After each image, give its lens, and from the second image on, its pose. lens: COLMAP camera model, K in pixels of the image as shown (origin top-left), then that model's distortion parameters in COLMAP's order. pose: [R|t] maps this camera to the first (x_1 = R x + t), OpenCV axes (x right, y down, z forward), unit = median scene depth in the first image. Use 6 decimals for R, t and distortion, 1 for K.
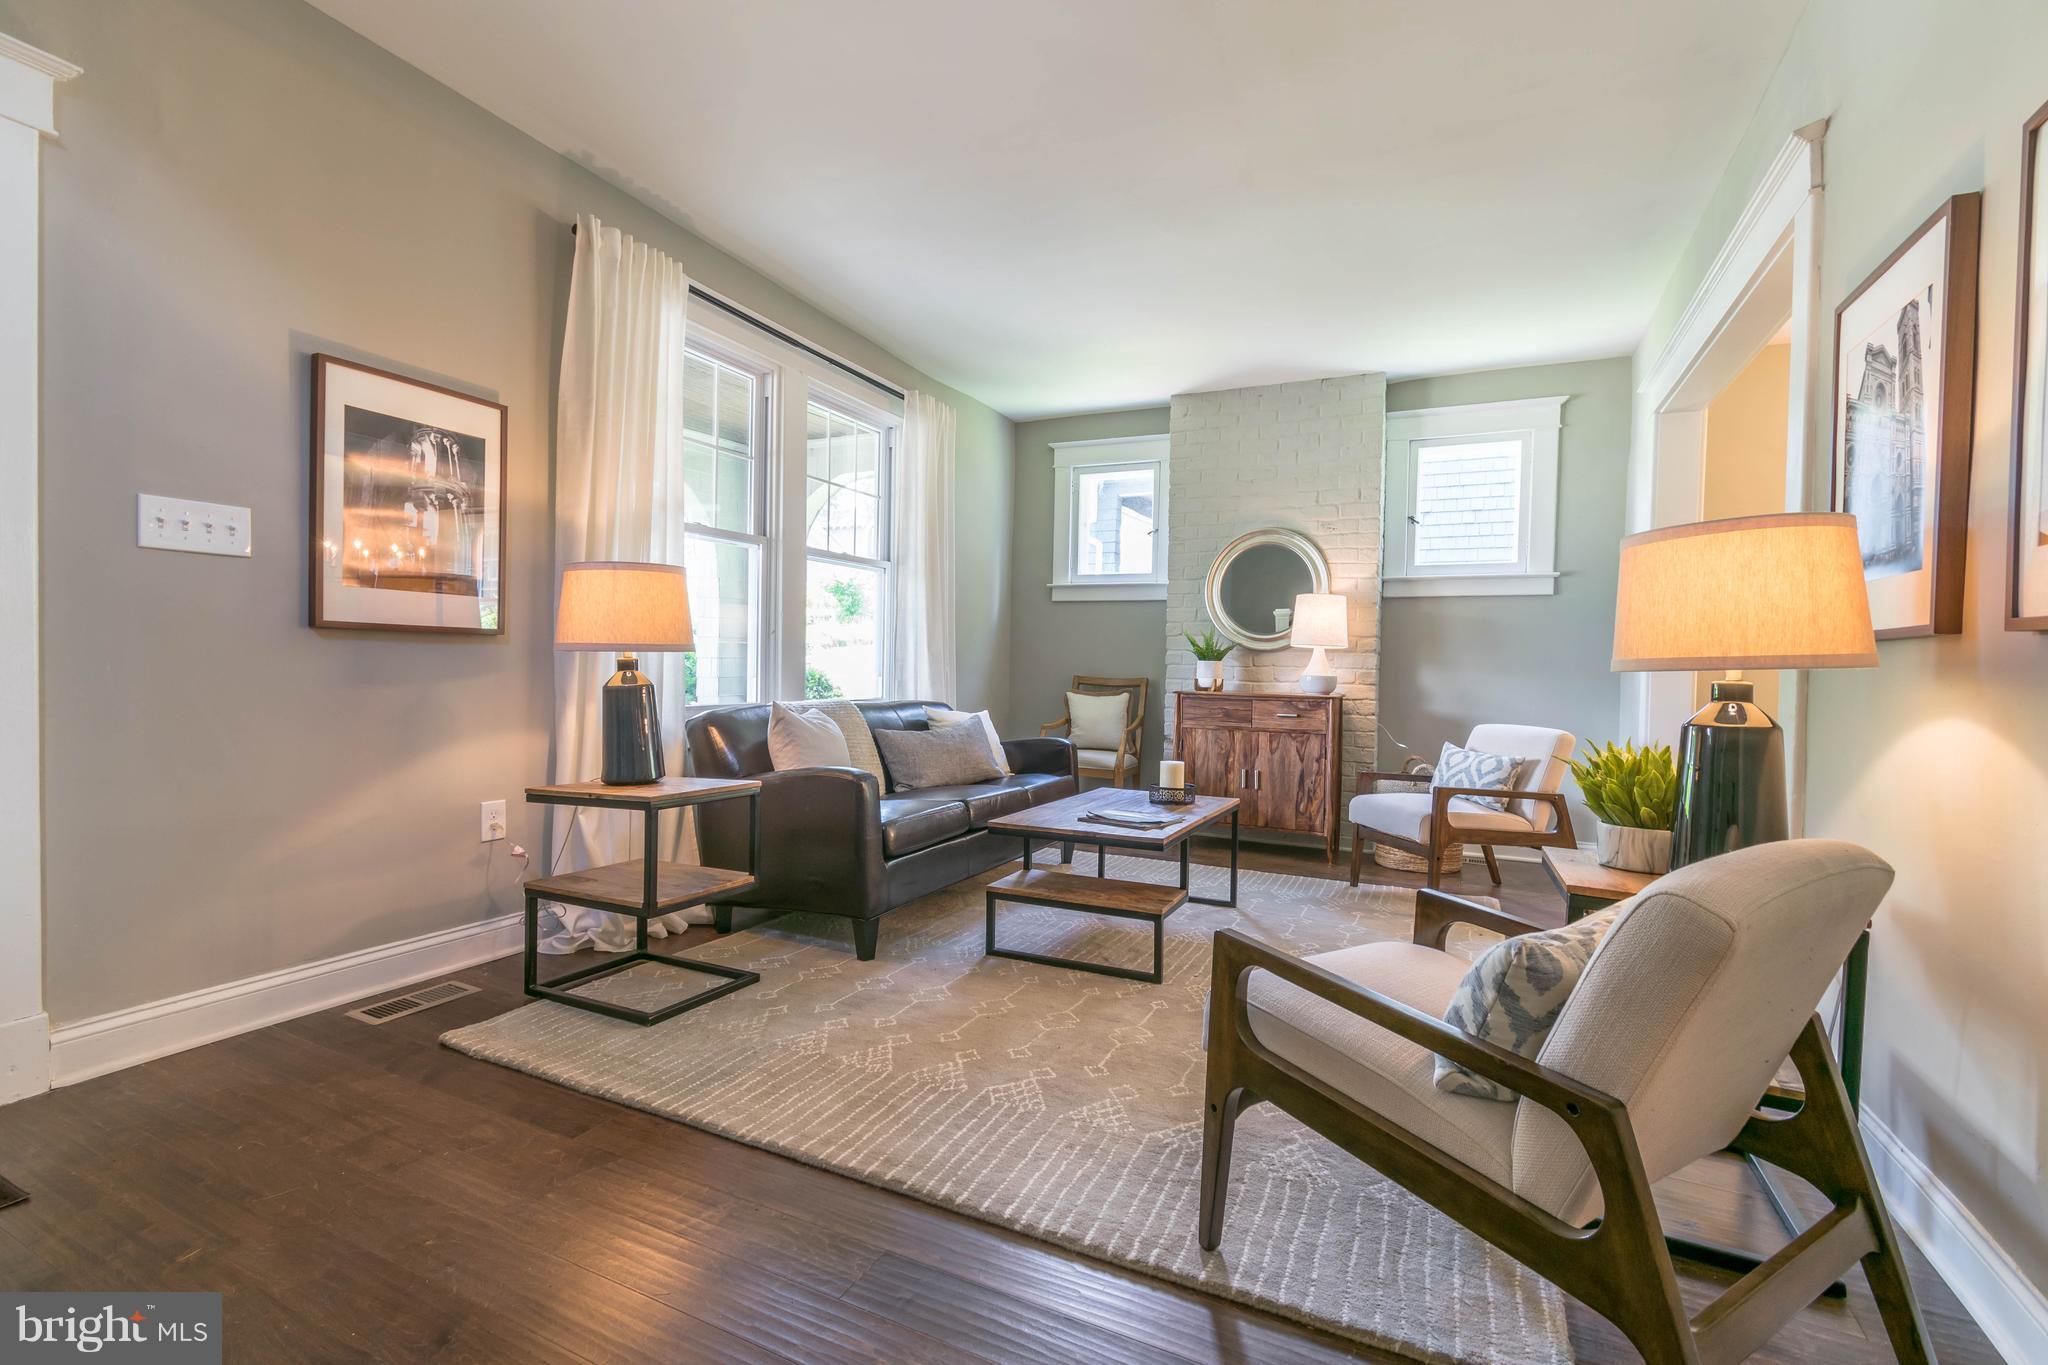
lens RADIAL K [[914.0, 0, 1026.3], [0, 914.0, 682.6], [0, 0, 1]] dist [-0.003540, -0.000284]
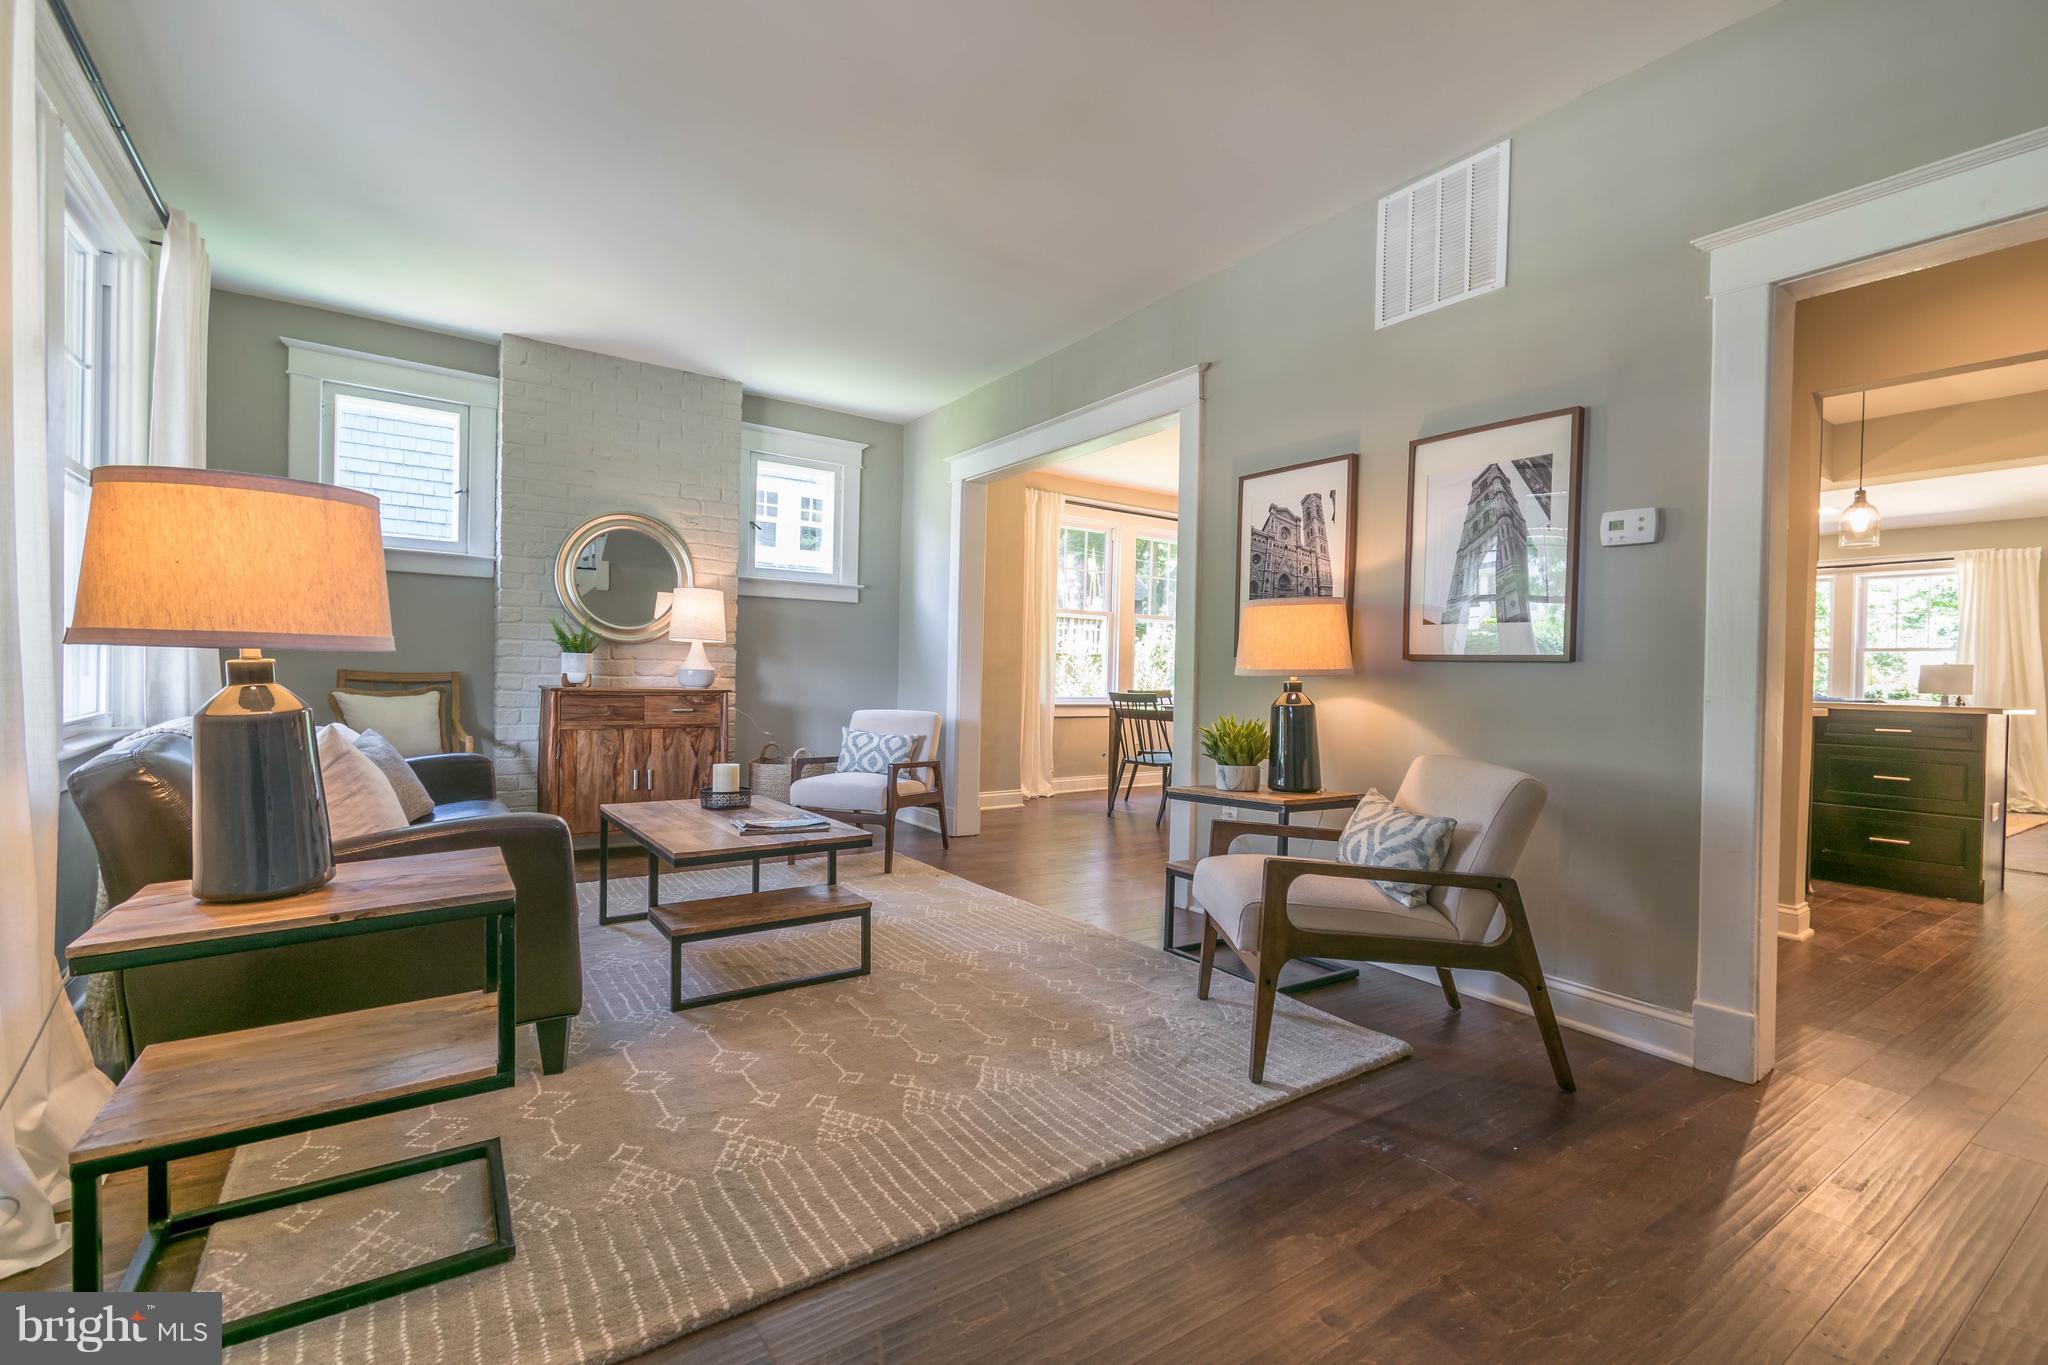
lens RADIAL K [[914.0, 0, 1026.3], [0, 914.0, 682.6], [0, 0, 1]] dist [-0.003540, -0.000284]
pose [[0.477996, -0.019226, 0.878152, -0.402201], [0.002000, 0.999782, 0.020800, -0.013708], [-0.878360, -0.008186, 0.477930, 0.206999]]
